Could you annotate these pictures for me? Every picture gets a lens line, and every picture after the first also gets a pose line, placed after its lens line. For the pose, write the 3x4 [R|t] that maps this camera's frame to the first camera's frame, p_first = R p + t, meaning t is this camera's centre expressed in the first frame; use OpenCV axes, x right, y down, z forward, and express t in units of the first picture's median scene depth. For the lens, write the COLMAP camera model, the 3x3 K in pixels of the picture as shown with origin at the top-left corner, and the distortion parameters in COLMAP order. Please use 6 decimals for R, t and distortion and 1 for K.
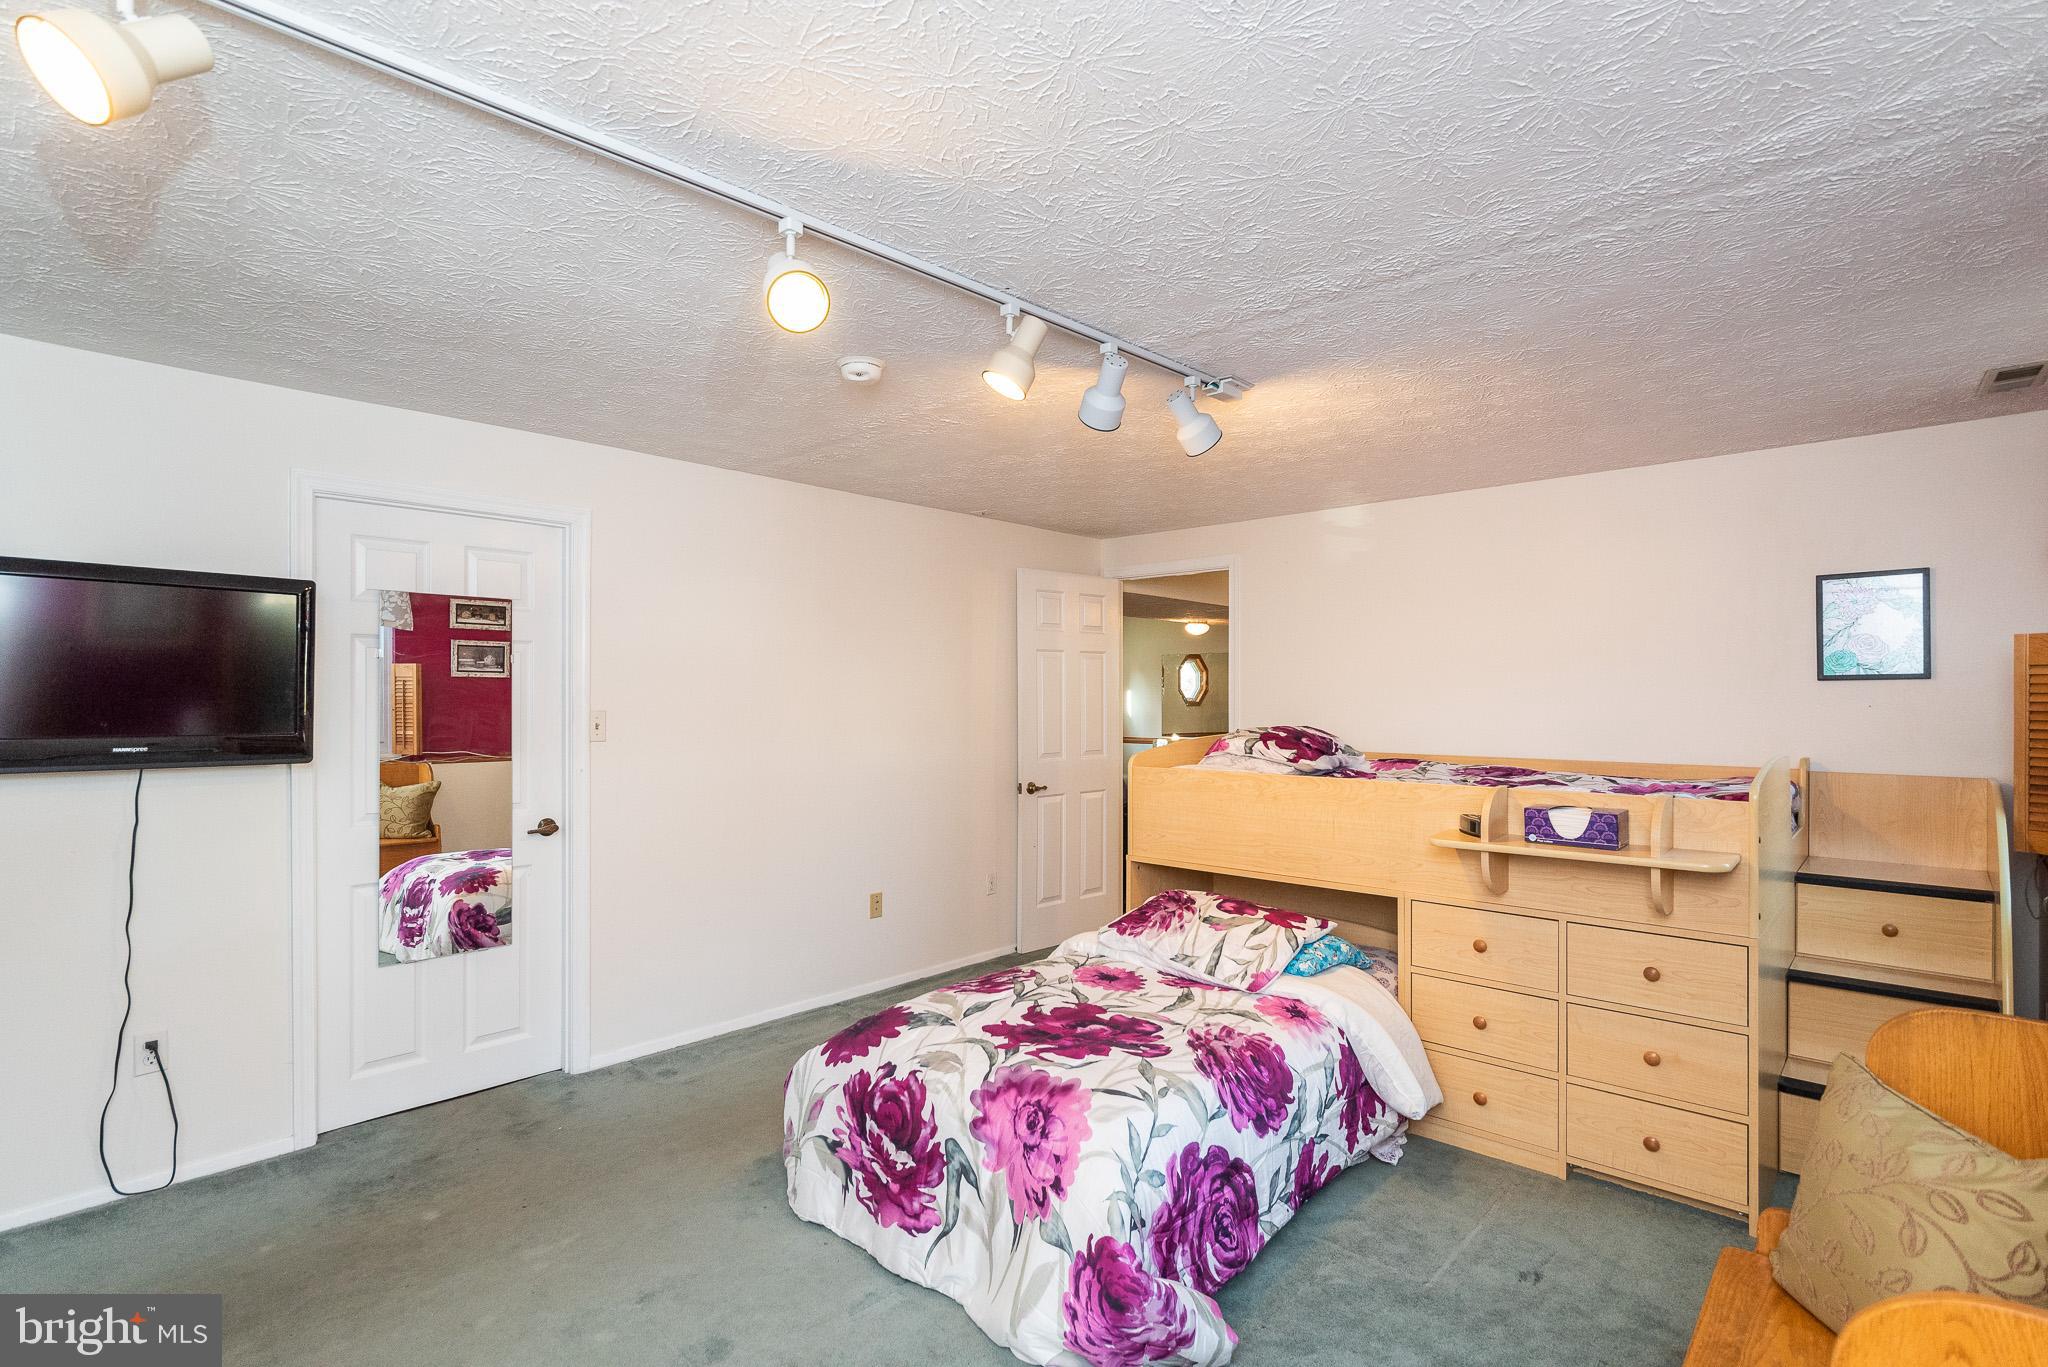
lens RADIAL K [[989.6, 0, 1024.0], [0, 989.6, 683.5], [0, 0, 1]] dist [-0.000050, 0.000162]
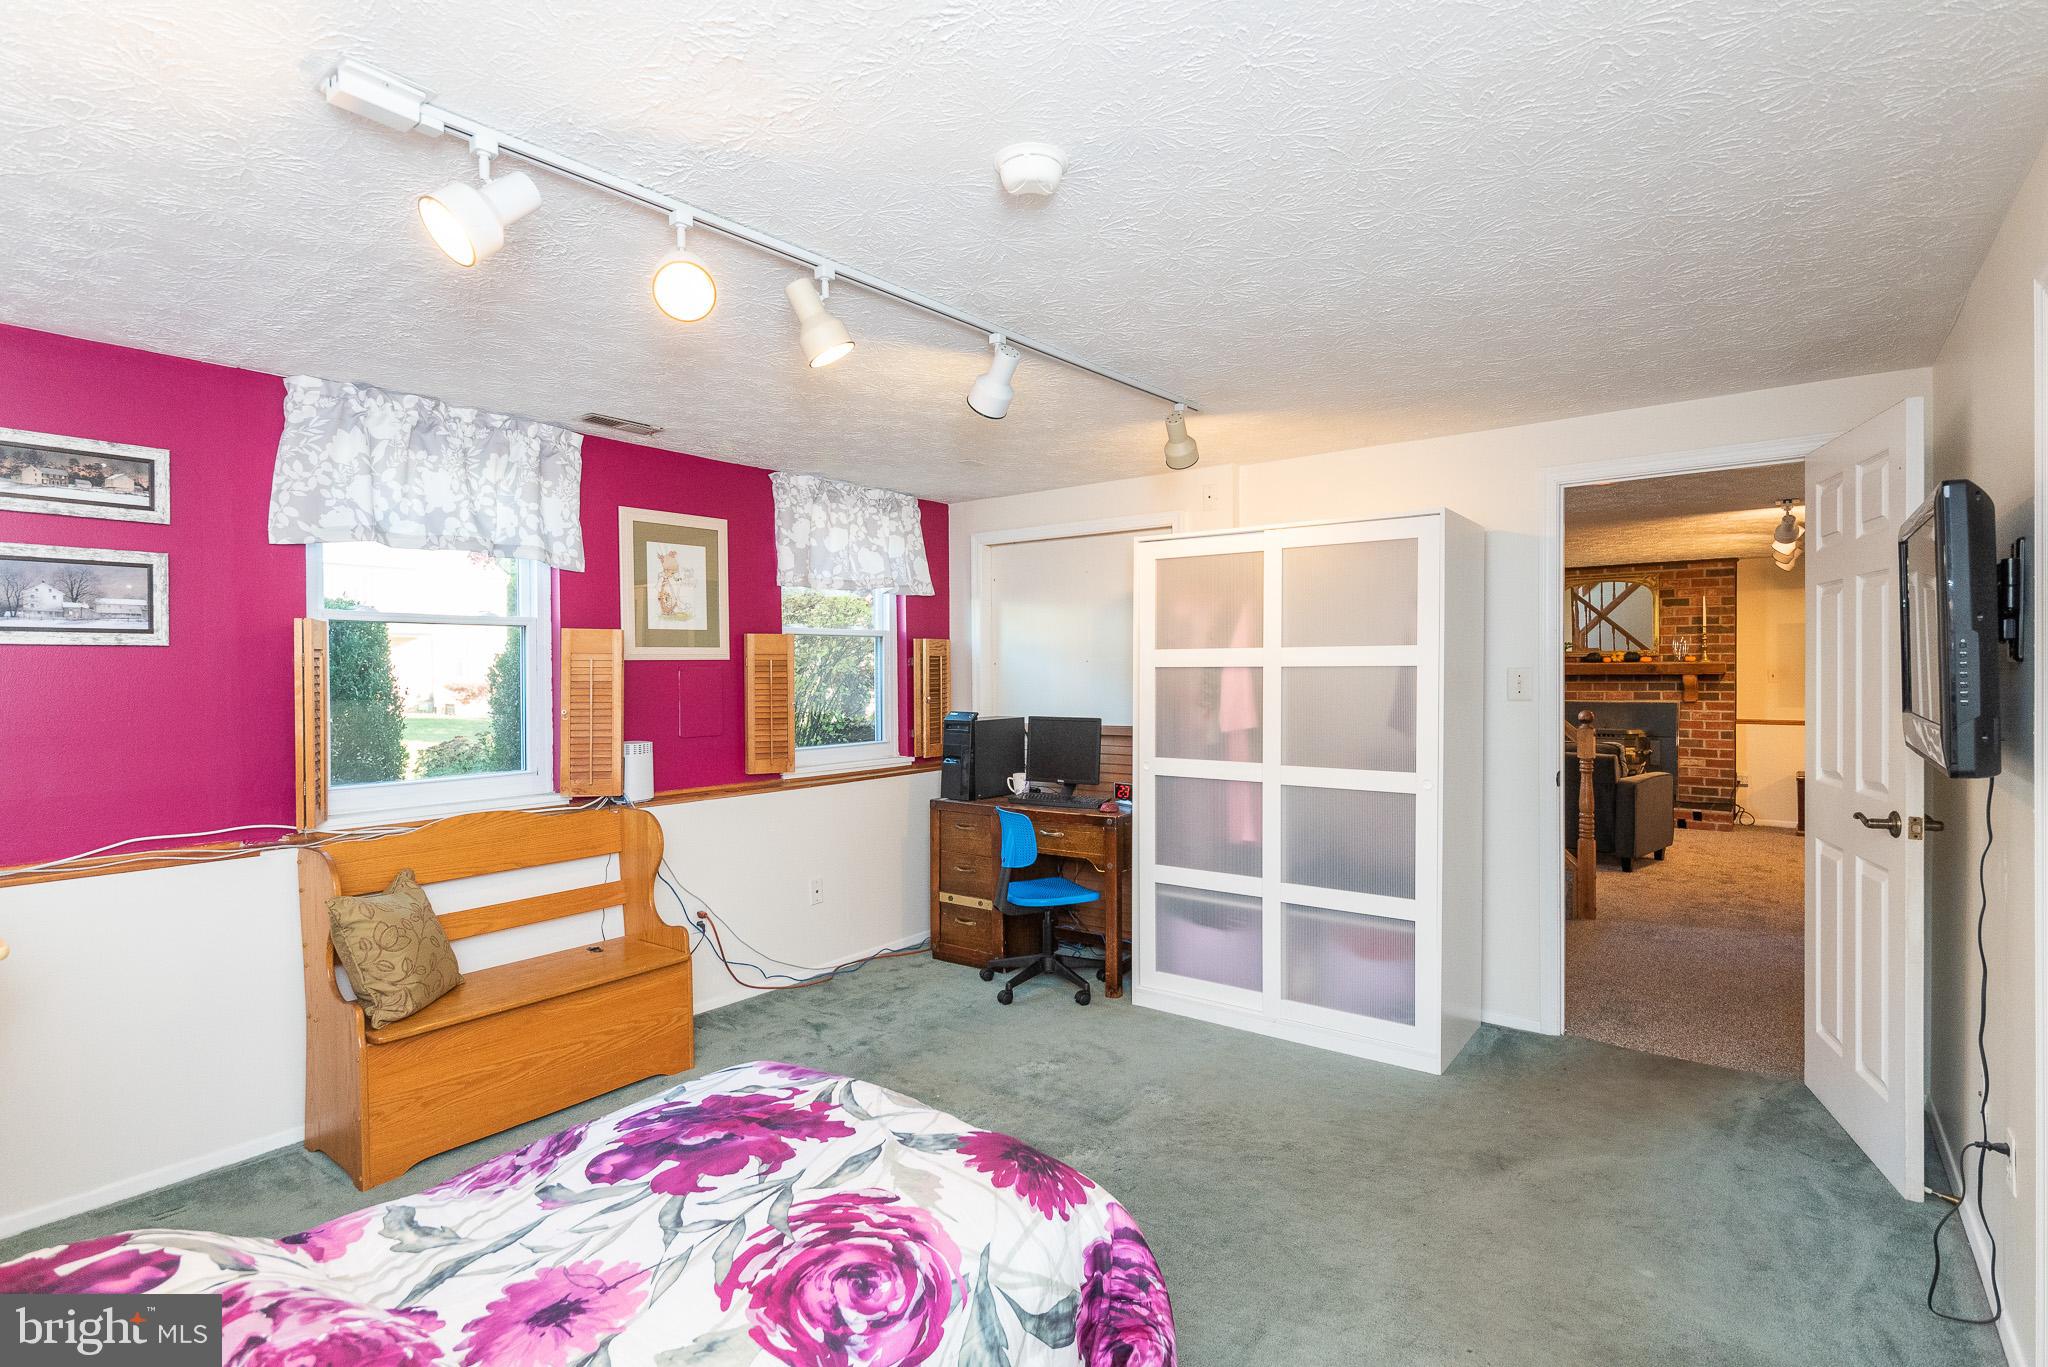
lens RADIAL K [[989.6, 0, 1024.0], [0, 989.6, 683.5], [0, 0, 1]] dist [-0.000050, 0.000162]
pose [[-0.996025, 0.008273, -0.088694, -0.105273], [0.008469, 0.999962, -0.001838, 0.020131], [0.088675, -0.002582, -0.996057, 1.758534]]
